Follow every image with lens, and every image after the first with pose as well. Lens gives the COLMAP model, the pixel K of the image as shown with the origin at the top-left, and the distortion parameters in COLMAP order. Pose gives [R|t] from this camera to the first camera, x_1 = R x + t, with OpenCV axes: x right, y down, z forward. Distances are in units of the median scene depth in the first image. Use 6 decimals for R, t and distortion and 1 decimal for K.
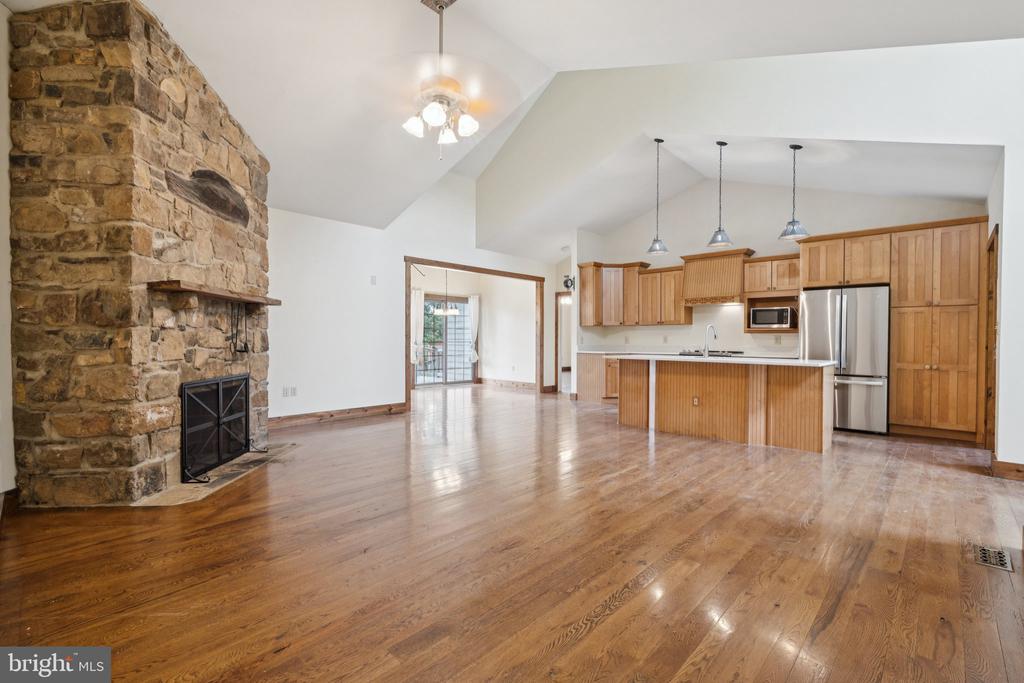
lens RADIAL K [[454.6, 0, 516.6], [0, 454.6, 344.1], [0, 0, 1]] dist [0.001014, -0.000184]
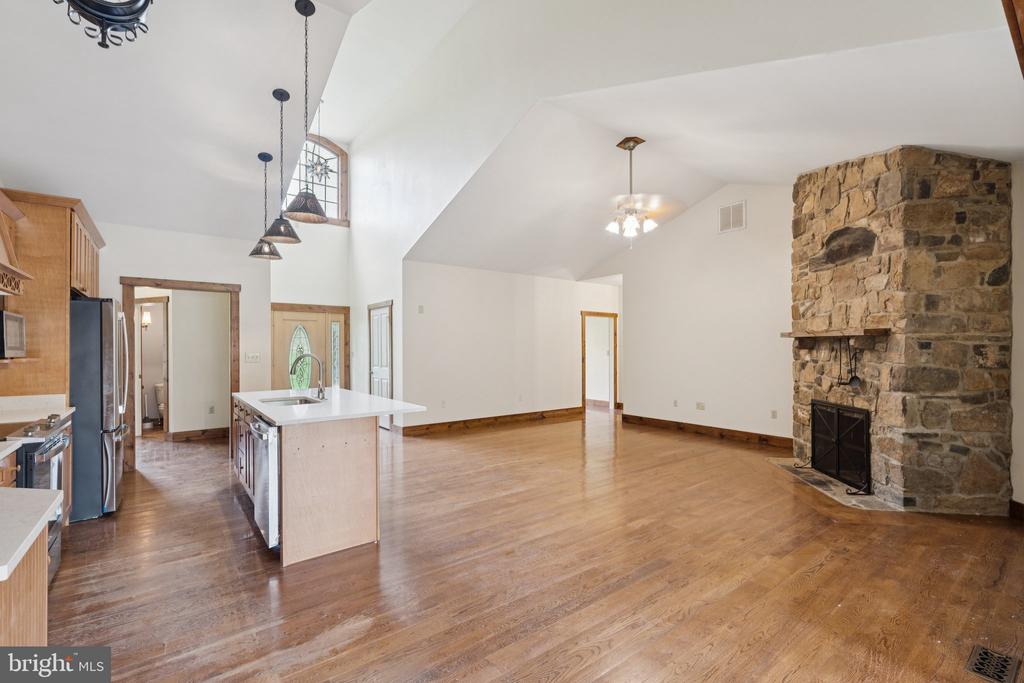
lens RADIAL K [[454.6, 0, 518.1], [0, 454.6, 349.3], [0, 0, 1]] dist [0.001014, -0.000184]
pose [[-0.987691, -0.003288, 0.156381, -0.020487], [-0.000605, 0.999852, 0.017204, -0.062154], [-0.156414, 0.016898, -0.987547, 1.642509]]
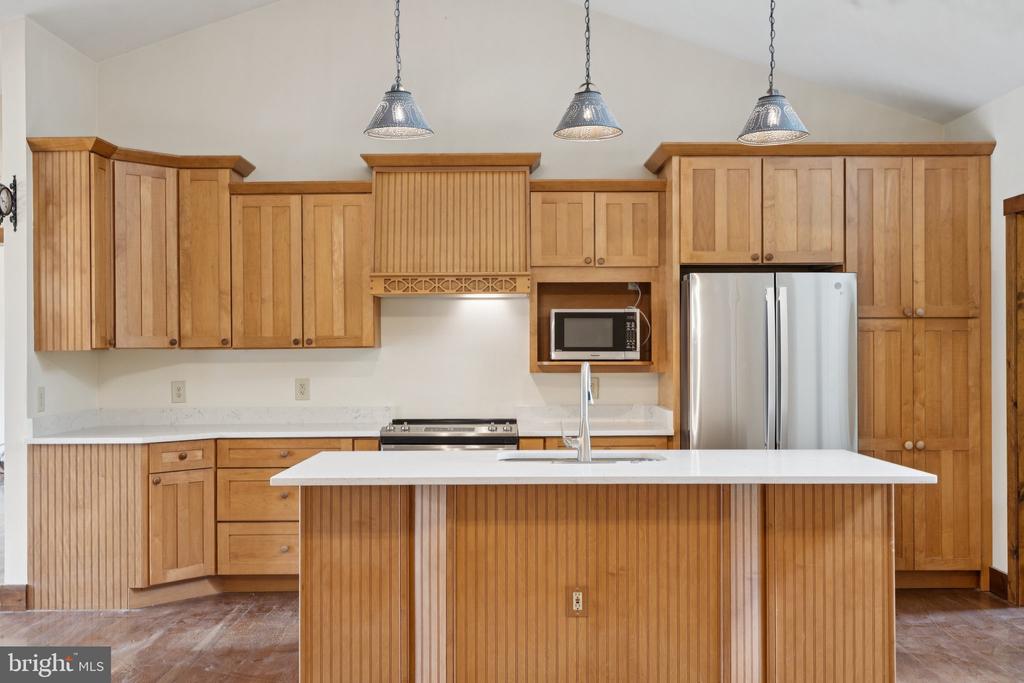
lens RADIAL K [[1038.6, 0, 507.6], [0, 1038.6, 343.2], [0, 0, 1]] dist [0.011325, 0.000000]
pose [[0.734229, -0.003355, 0.678894, -0.141220], [0.016653, 0.999776, -0.013070, -0.047492], [-0.678698, 0.020902, 0.734120, 0.463966]]
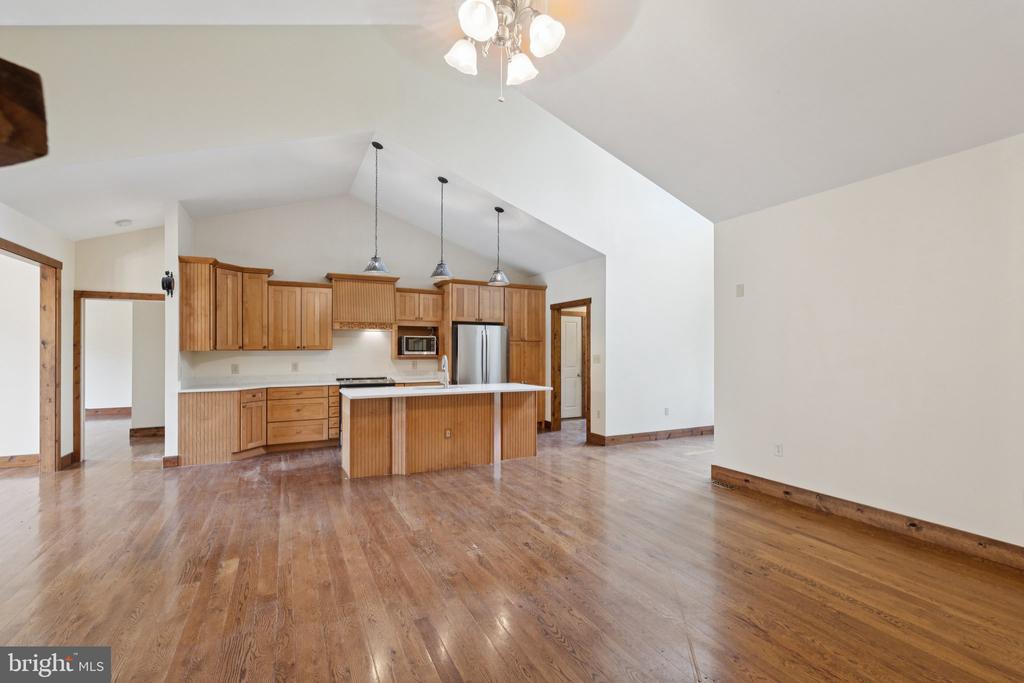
lens RADIAL K [[454.6, 0, 511.3], [0, 454.6, 342.1], [0, 0, 1]] dist [0.001014, -0.000184]
pose [[0.349660, 0.012794, 0.936789, -0.468114], [0.015754, 0.999685, -0.019534, -0.049248], [-0.936744, 0.021588, 0.349349, 0.499256]]
